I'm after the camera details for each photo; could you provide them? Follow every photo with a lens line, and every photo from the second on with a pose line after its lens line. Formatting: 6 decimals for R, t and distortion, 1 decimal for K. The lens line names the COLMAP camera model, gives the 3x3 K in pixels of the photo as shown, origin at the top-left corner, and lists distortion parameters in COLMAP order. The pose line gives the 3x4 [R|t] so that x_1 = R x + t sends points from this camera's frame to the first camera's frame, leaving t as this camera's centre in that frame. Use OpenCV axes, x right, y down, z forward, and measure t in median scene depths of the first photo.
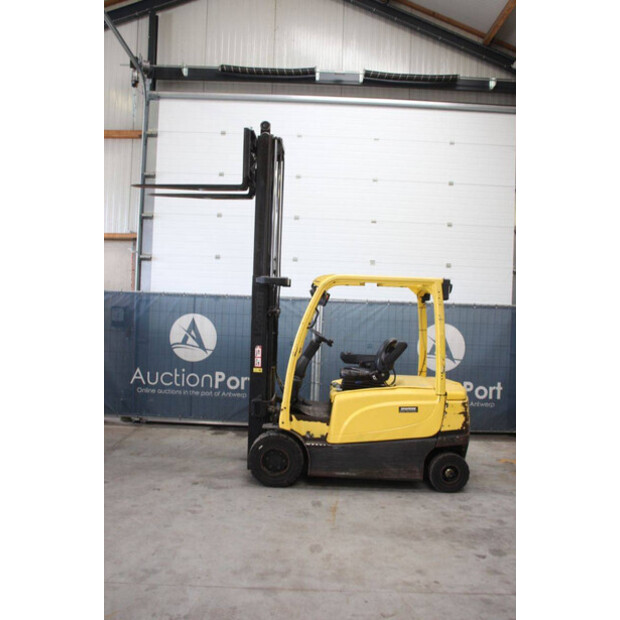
lens RADIAL K [[560.2, 0, 310.0], [0, 560.2, 310.0], [0, 0, 1]] dist [-0.147634, 0.148476]
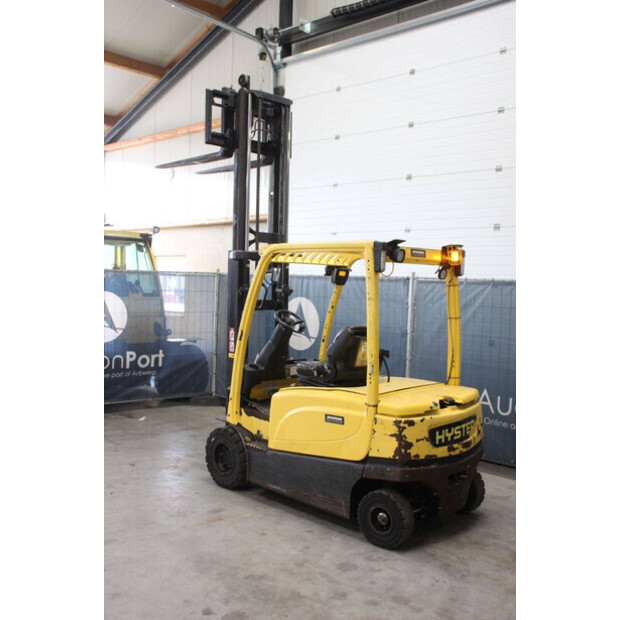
lens RADIAL K [[651.4, 0, 310.0], [0, 651.4, 310.0], [0, 0, 1]] dist [-0.062438, 0.021407]
pose [[0.727541, 0.014259, -0.685916, 0.733220], [-0.010360, 0.999898, 0.009797, 0.023259], [0.685986, -0.000022, 0.727615, 0.331173]]
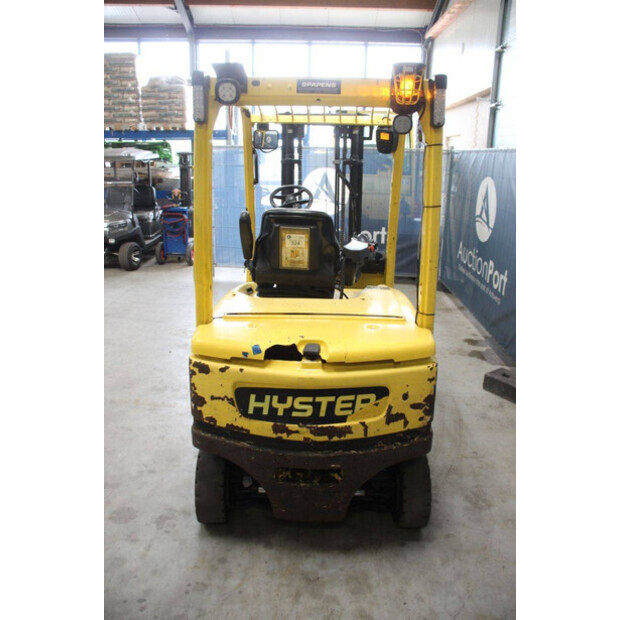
lens RADIAL K [[508.3, 0, 310.0], [0, 508.3, 310.0], [0, 0, 1]] dist [-0.172545, 0.144858]
pose [[-0.013503, 0.257408, -0.966208, 0.643156], [-0.029330, 0.965779, 0.257704, 0.021813], [0.999479, 0.031819, -0.005492, 1.073243]]
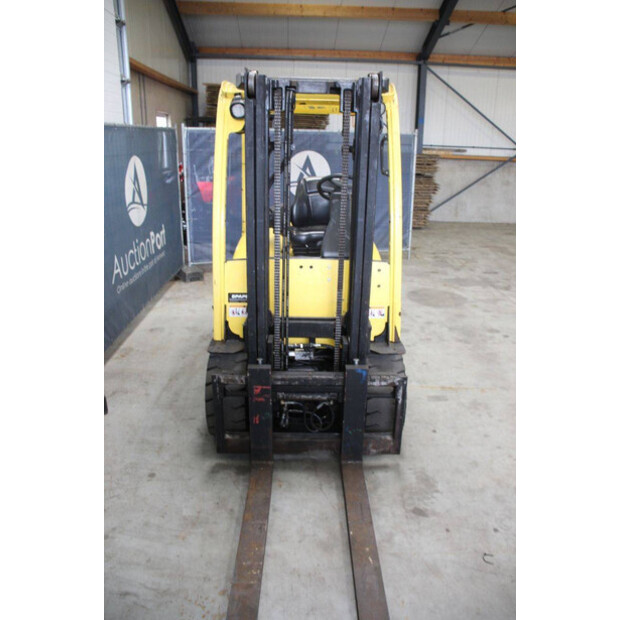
lens RADIAL K [[508.3, 0, 310.0], [0, 508.3, 310.0], [0, 0, 1]] dist [-0.172545, 0.144858]
pose [[-0.036031, -0.354643, 0.934307, -0.556081], [-0.006601, 0.934978, 0.354643, -0.021313], [-0.999329, 0.006610, -0.036029, 1.098291]]
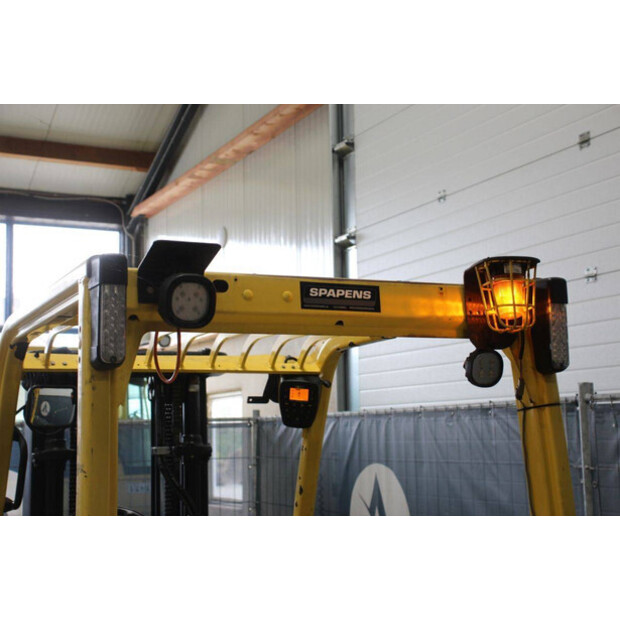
lens RADIAL K [[1035.8, 0, 310.0], [0, 1035.8, 310.0], [0, 0, 1]] dist [0.039391, 0.078010]
pose [[0.439577, -0.155549, -0.884634, 0.577441], [0.026271, 0.986696, -0.160441, 0.021566], [0.897821, 0.047286, 0.437815, 0.889635]]
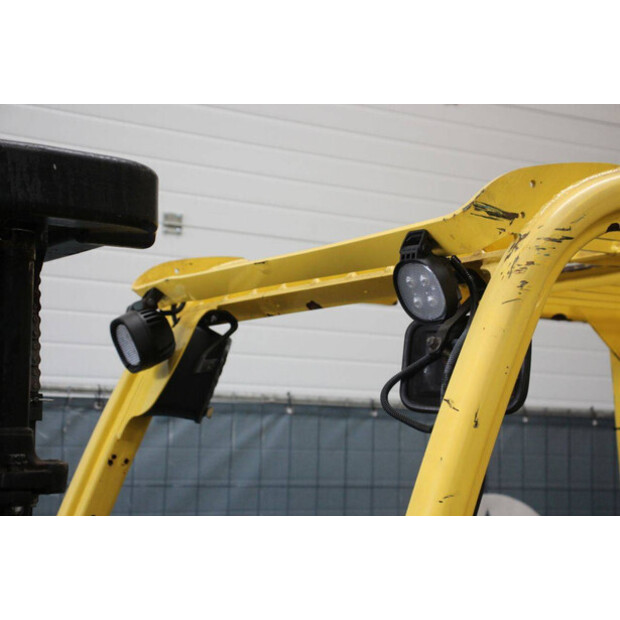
lens RADIAL K [[1290.0, 0, 310.0], [0, 1290.0, 310.0], [0, 0, 1]] dist [0.287457, 0.084372]
pose [[0.844556, 0.035708, 0.534275, -0.165476], [0.014837, 0.995830, -0.090009, -0.005823], [-0.535261, 0.083944, 0.840505, 0.780750]]
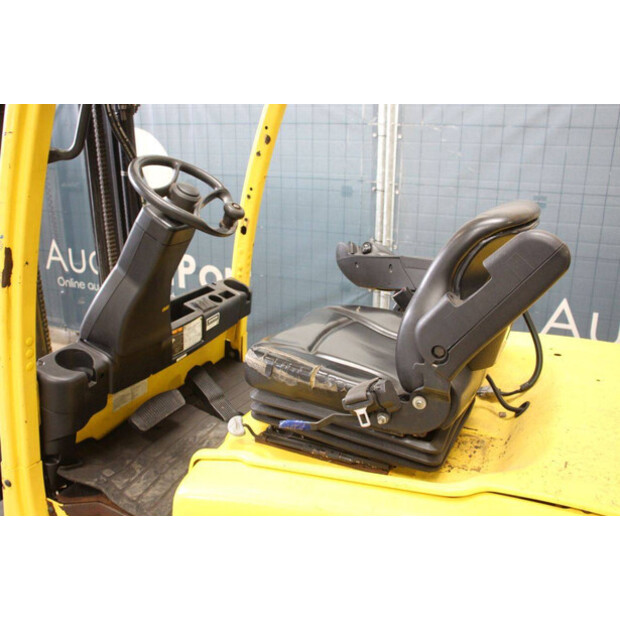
lens RADIAL K [[587.7, 0, 310.0], [0, 587.7, 310.0], [0, 0, 1]] dist [-0.082118, 0.016584]
pose [[0.921044, 0.086760, -0.379672, 0.171268], [0.025655, 0.959238, 0.281434, 0.028957], [0.388613, -0.268954, 0.881274, 0.825884]]
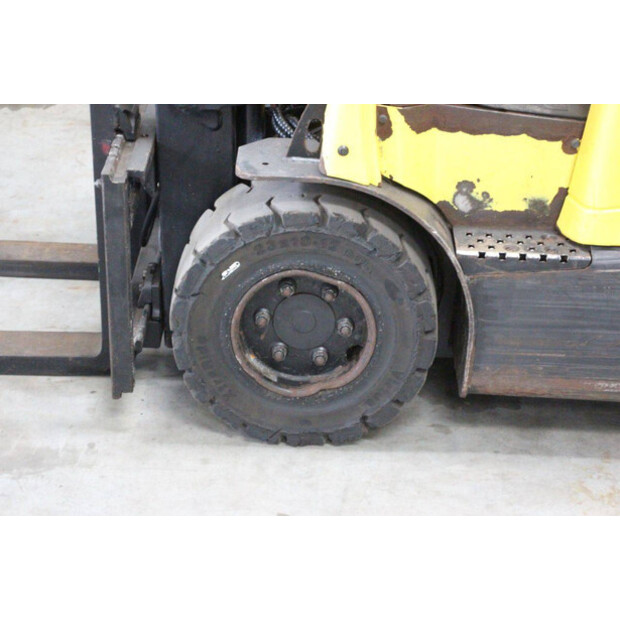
lens RADIAL K [[1458.2, 0, 310.0], [0, 1458.2, 310.0], [0, 0, 1]] dist [0.411069, 0.118850]
pose [[0.999980, -0.005235, 0.003647, -0.060909], [0.003128, 0.900518, 0.434808, 0.030958], [-0.005560, -0.434788, 0.900516, 0.508825]]
